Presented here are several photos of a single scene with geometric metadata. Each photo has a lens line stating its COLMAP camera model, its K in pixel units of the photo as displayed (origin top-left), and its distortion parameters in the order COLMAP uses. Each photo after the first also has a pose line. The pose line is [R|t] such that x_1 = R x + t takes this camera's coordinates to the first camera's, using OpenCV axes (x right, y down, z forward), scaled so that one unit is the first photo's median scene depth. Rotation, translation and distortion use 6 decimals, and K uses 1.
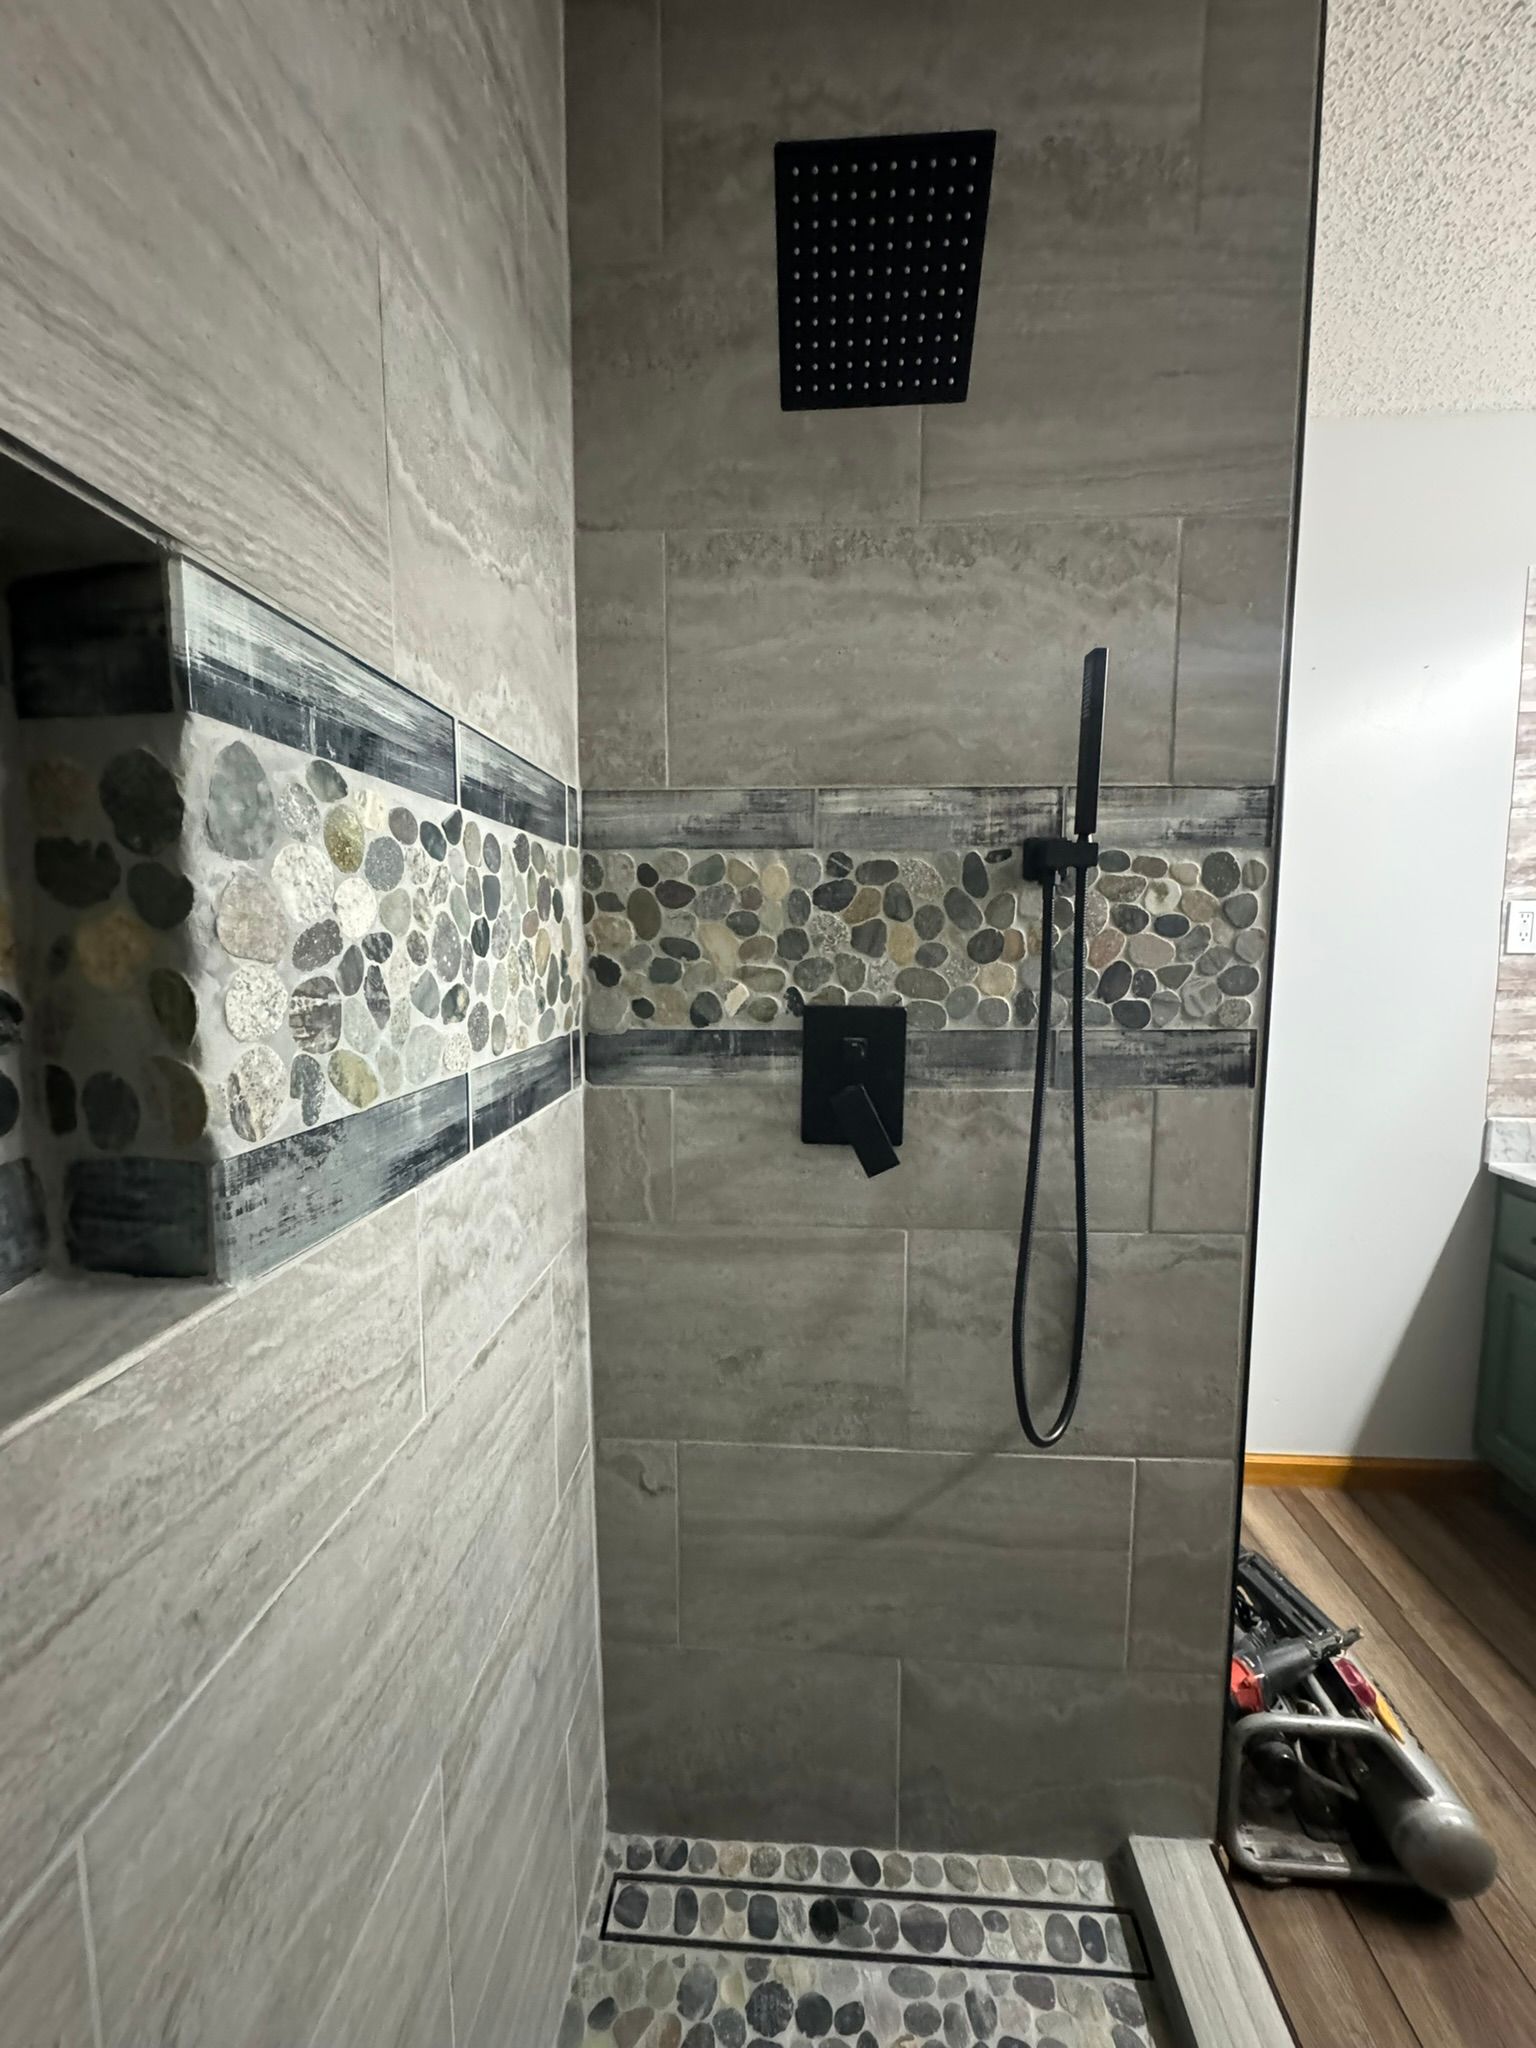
lens RADIAL K [[814.7, 0, 767.1], [0, 814.7, 1021.7], [0, 0, 1]] dist [-0.002591, 0.000157]
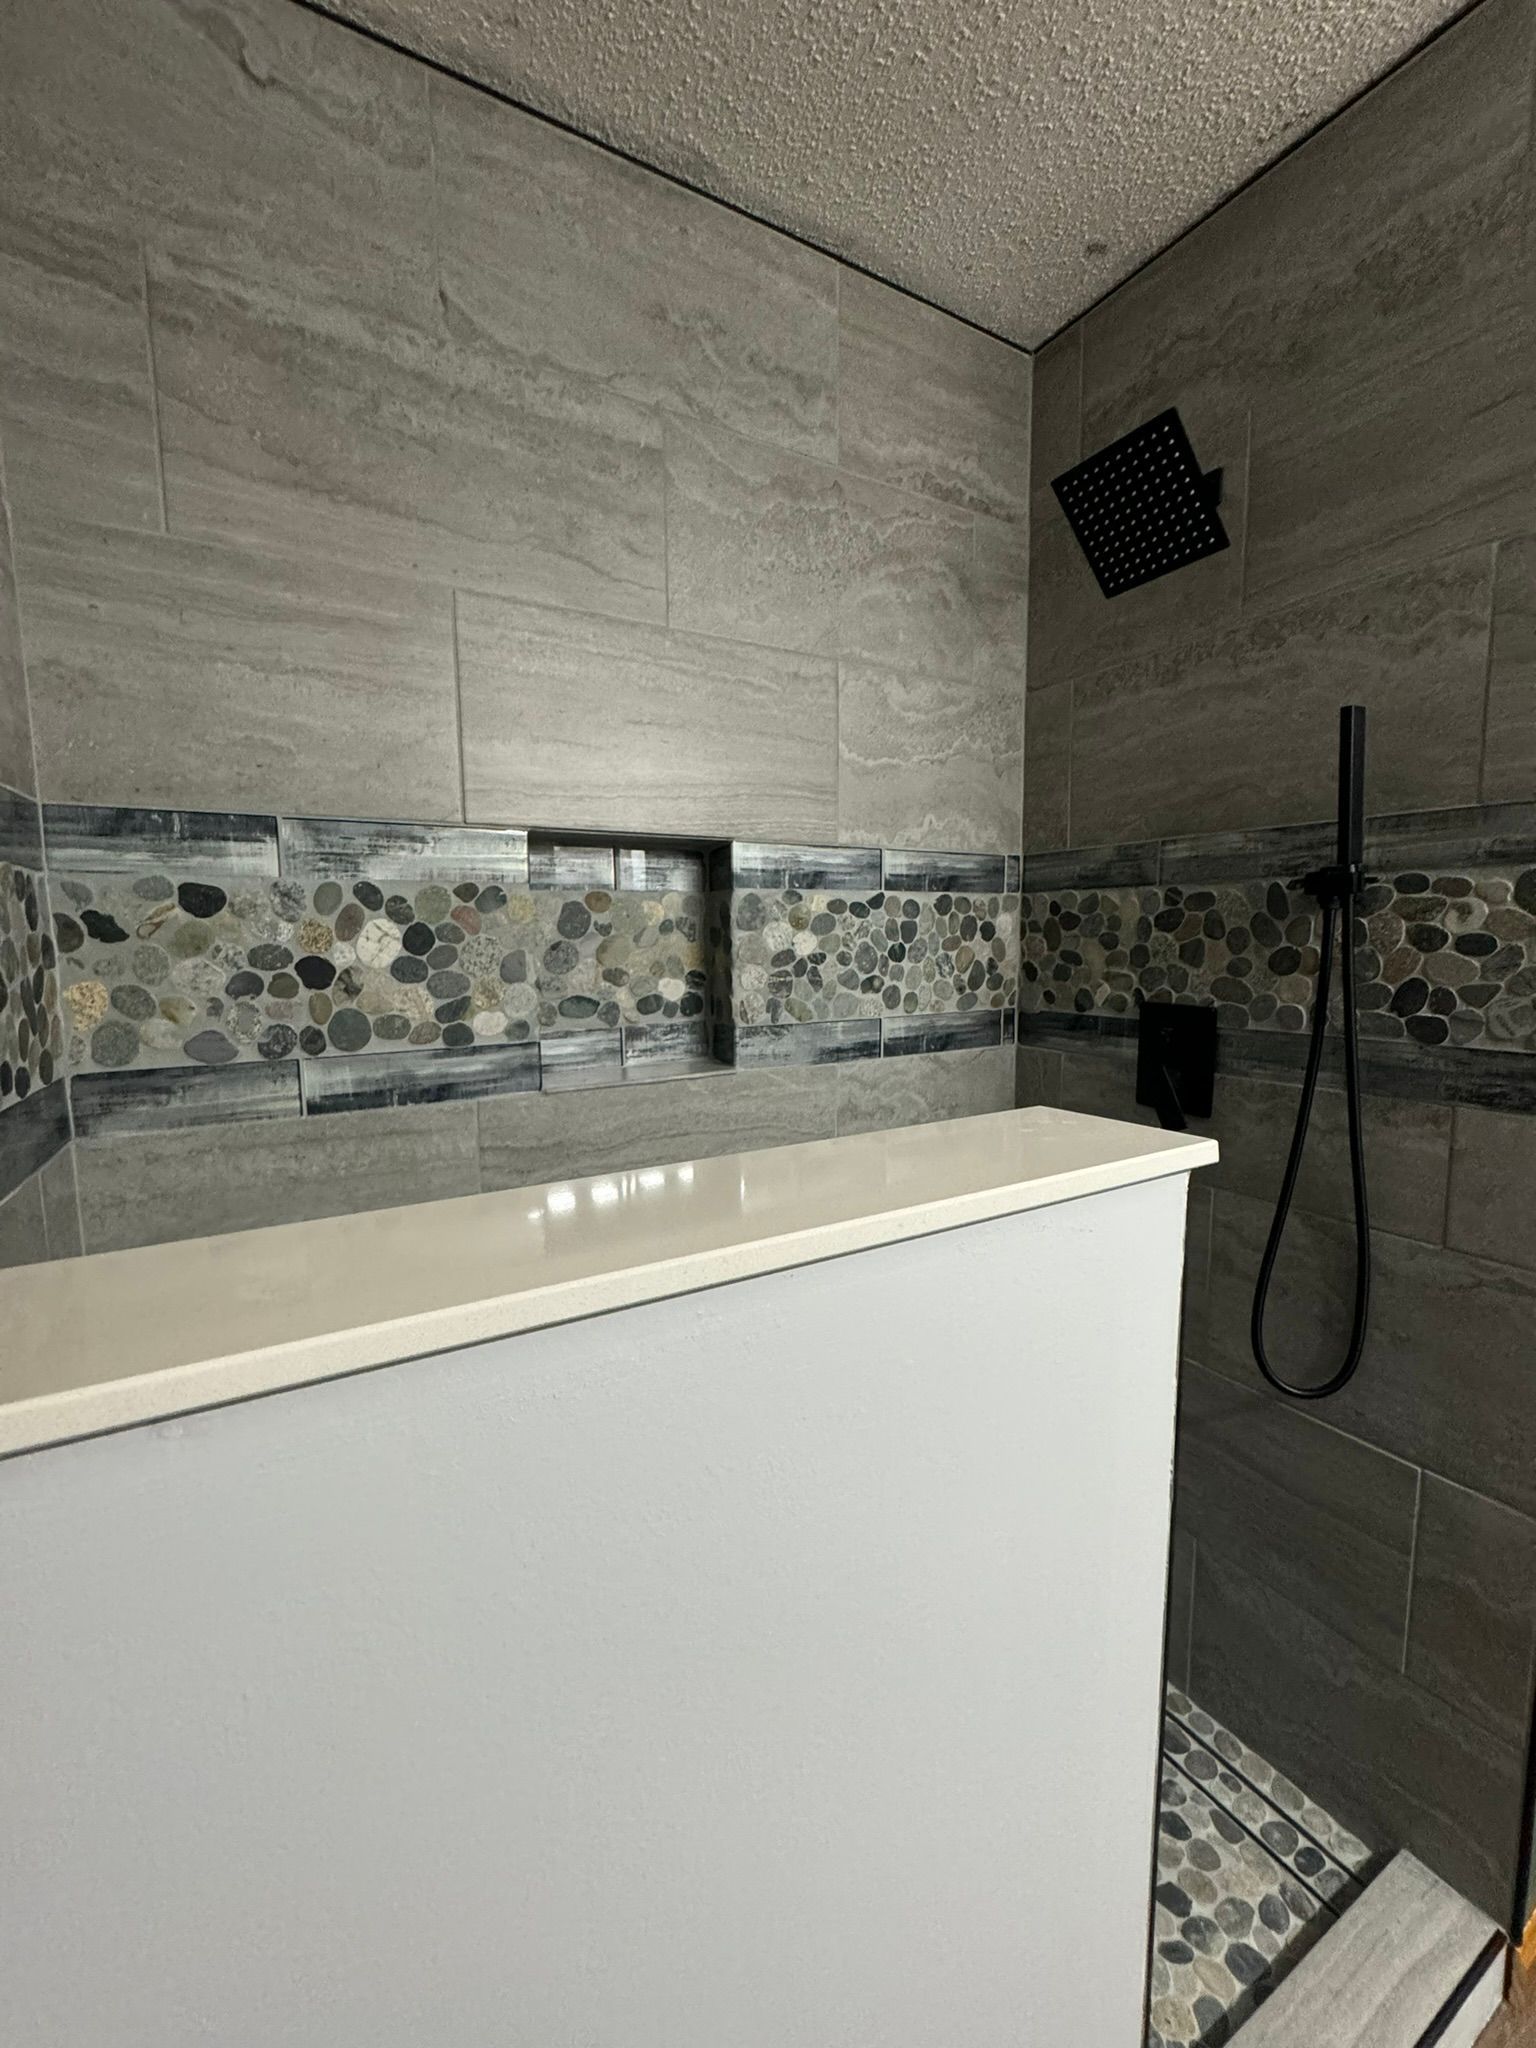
lens RADIAL K [[814.7, 0, 764.1], [0, 814.7, 1022.1], [0, 0, 1]] dist [-0.002591, 0.000157]
pose [[0.550927, 0.083961, -0.830319, 0.852210], [-0.075196, 0.995874, 0.050809, -0.007820], [0.831159, 0.034445, 0.554967, -0.280774]]
